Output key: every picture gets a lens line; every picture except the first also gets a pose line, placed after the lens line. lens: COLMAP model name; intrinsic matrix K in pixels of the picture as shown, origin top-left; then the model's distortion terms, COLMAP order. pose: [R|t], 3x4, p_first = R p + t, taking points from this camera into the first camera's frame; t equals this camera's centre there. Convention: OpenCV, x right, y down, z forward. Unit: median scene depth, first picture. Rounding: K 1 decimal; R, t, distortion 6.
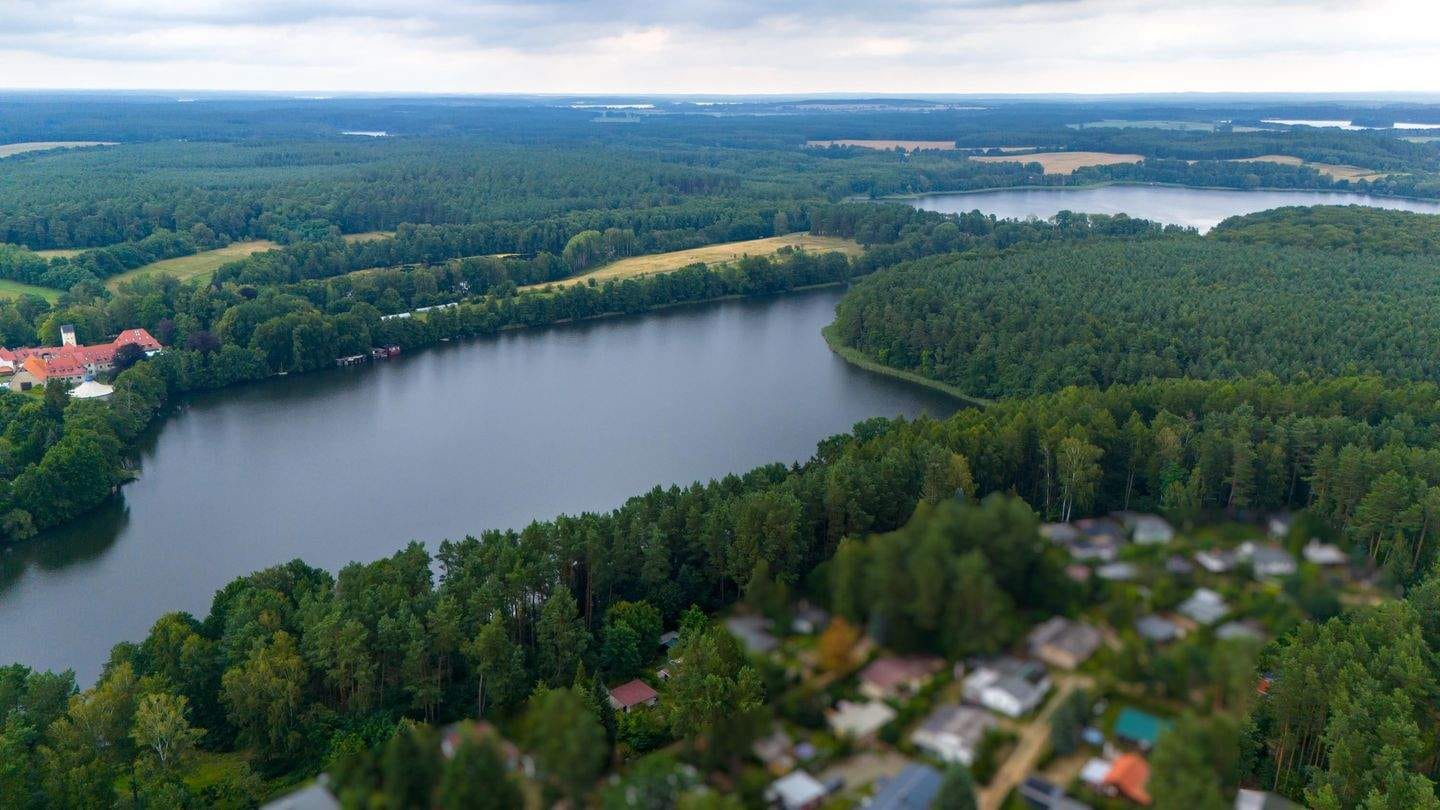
lens RADIAL K [[1050.6, 0, 722.8], [0, 1050.6, 410.4], [0, 0, 1]] dist [0.047885, -0.039360]
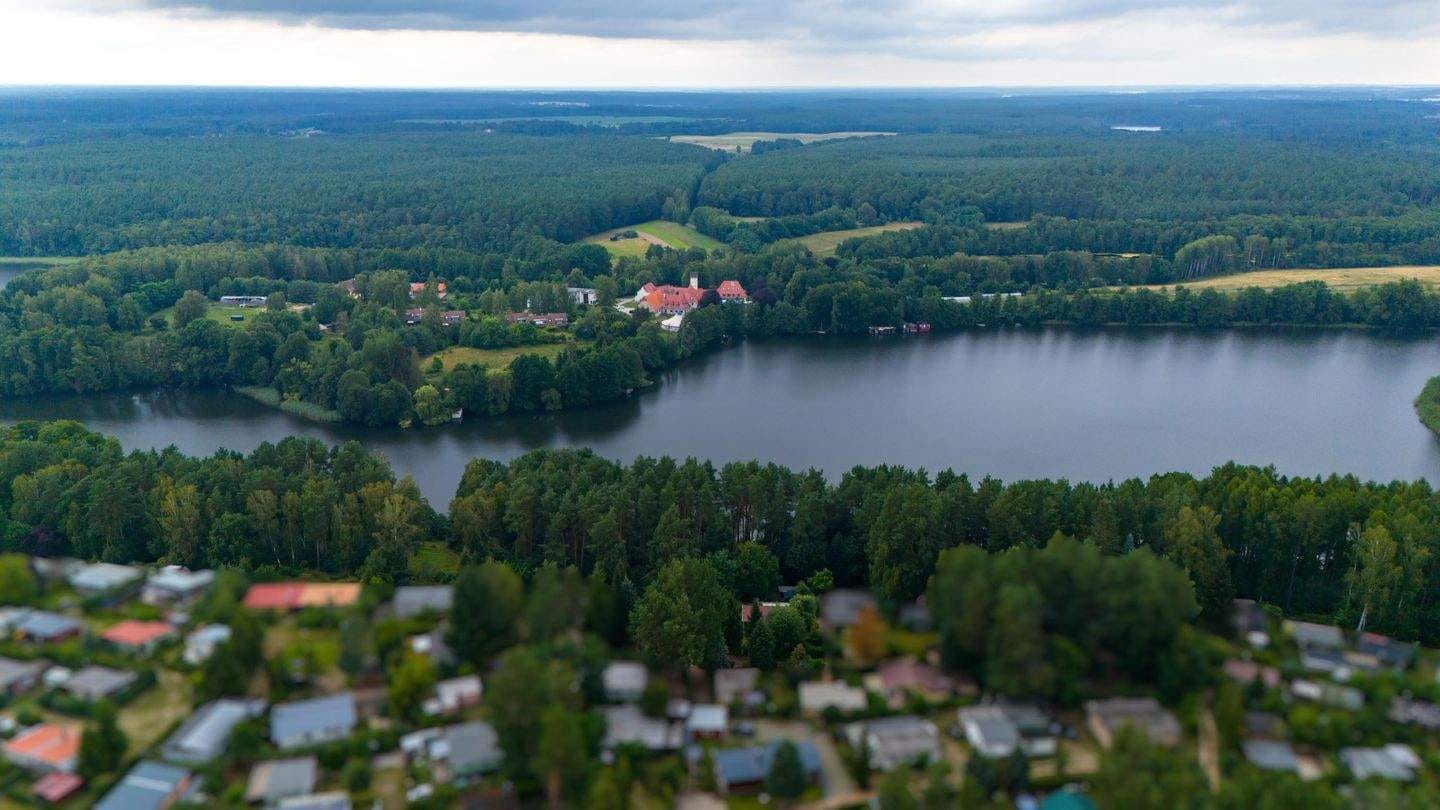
lens RADIAL K [[1050.6, 0, 717.8], [0, 1050.6, 411.9], [0, 0, 1]] dist [0.047885, -0.039360]
pose [[0.748484, 0.189986, -0.635355, 0.239855], [-0.185872, 0.979783, 0.074010, -0.013046], [0.636571, 0.062700, 0.768665, 0.045247]]
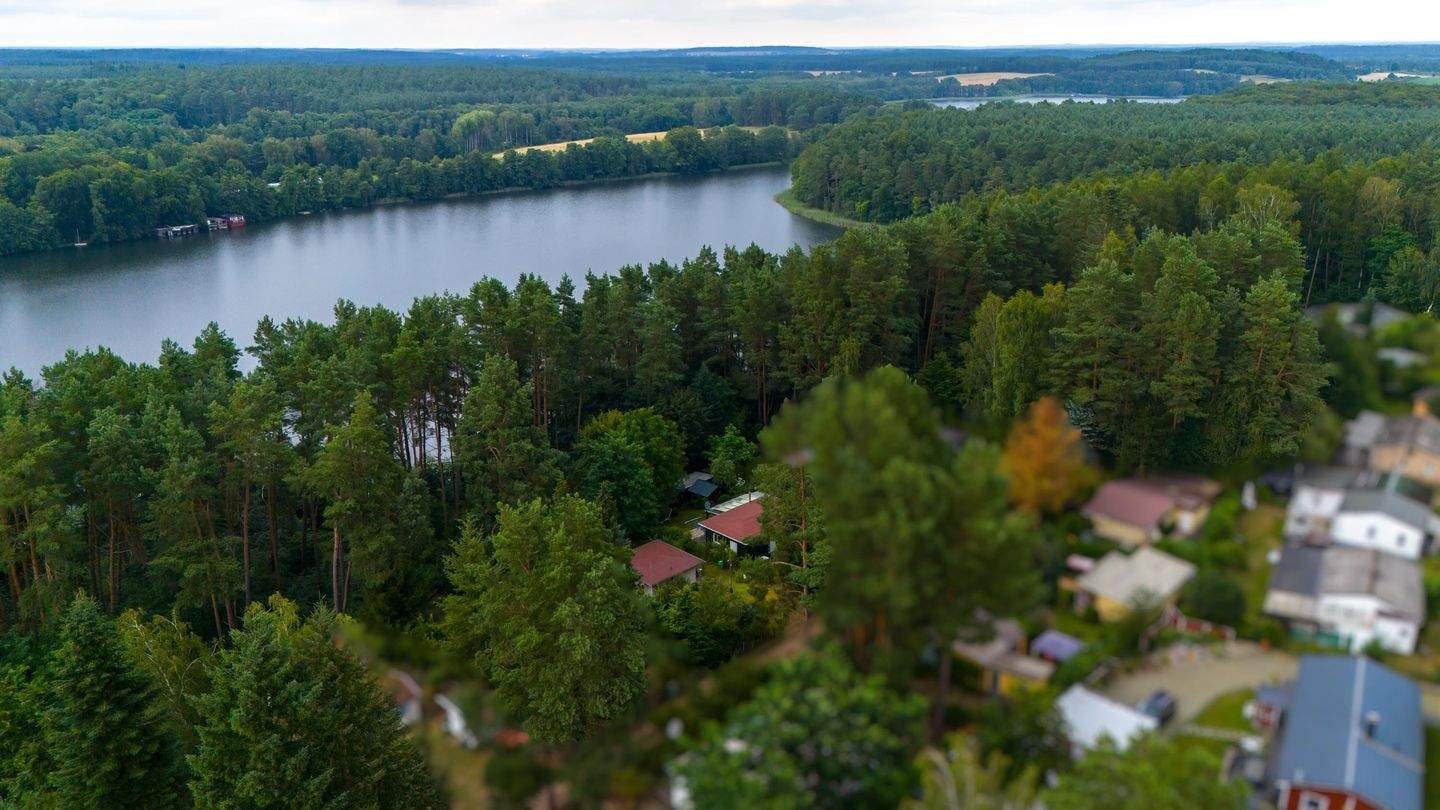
lens RADIAL K [[1050.6, 0, 717.1], [0, 1050.6, 413.8], [0, 0, 1]] dist [0.047885, -0.039360]
pose [[0.995078, -0.039808, 0.090746, -0.038114], [0.036387, 0.998575, 0.039045, 0.069678], [-0.092171, -0.035551, 0.995108, 0.195867]]
